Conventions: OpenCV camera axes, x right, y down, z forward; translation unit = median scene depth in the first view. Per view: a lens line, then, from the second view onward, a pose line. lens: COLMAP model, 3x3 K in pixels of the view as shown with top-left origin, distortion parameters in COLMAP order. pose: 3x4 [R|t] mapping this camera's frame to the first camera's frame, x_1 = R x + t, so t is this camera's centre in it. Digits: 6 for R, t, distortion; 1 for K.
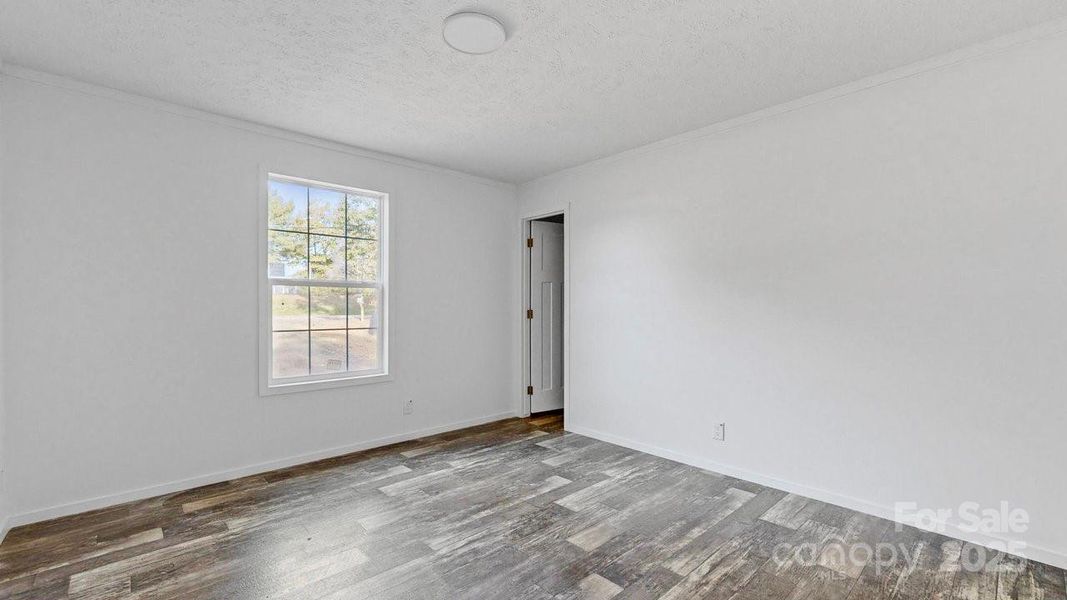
lens RADIAL K [[444.0, 0, 533.5], [0, 444.0, 300.0], [0, 0, 1]] dist [-0.000786, 0.000038]
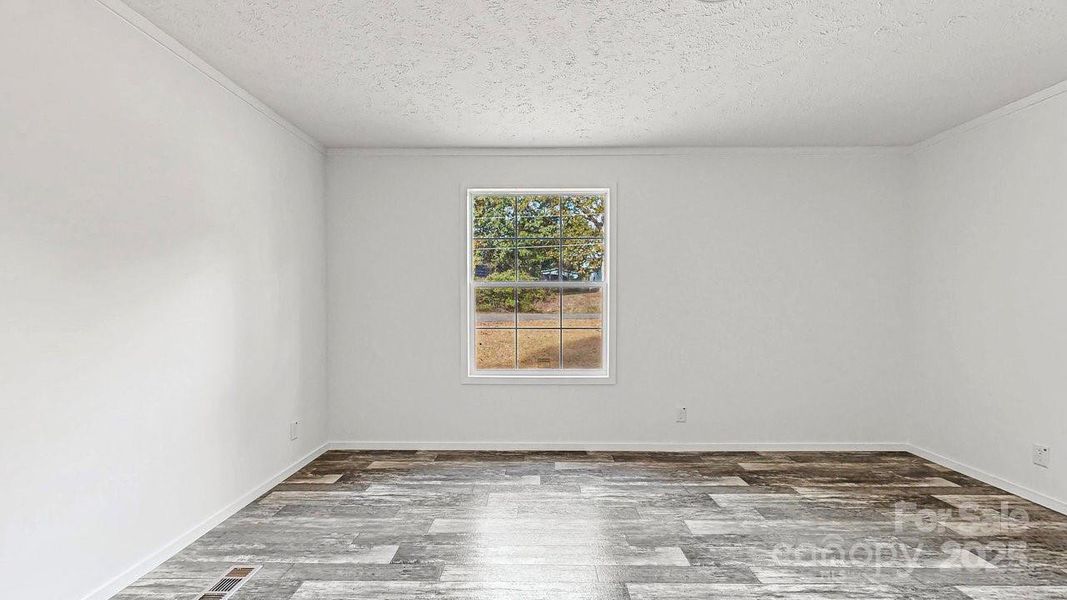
lens RADIAL K [[444.0, 0, 533.5], [0, 444.0, 300.0], [0, 0, 1]] dist [-0.000786, 0.000038]
pose [[0.729773, -0.008684, -0.683635, 0.039508], [0.009230, 0.999953, -0.002848, 0.000603], [0.683628, -0.004231, 0.729819, 0.036493]]
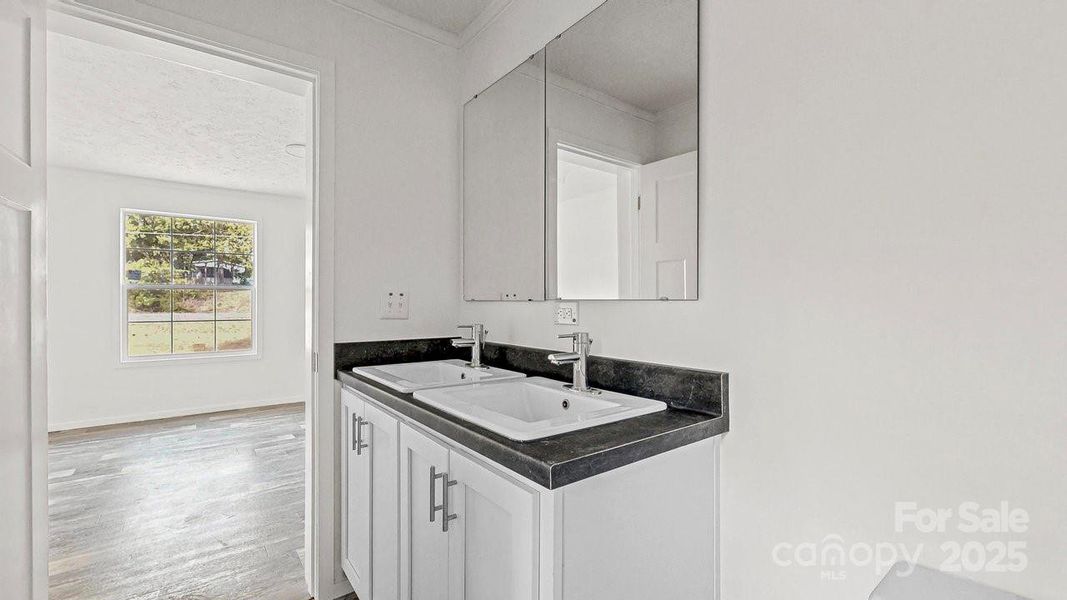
lens RADIAL K [[444.0, 0, 533.5], [0, 444.0, 300.0], [0, 0, 1]] dist [-0.000786, 0.000038]
pose [[0.996870, -0.005212, -0.078887, 0.635354], [0.005908, 0.999946, 0.008590, -0.006501], [0.078838, -0.009030, 0.996847, -0.644847]]
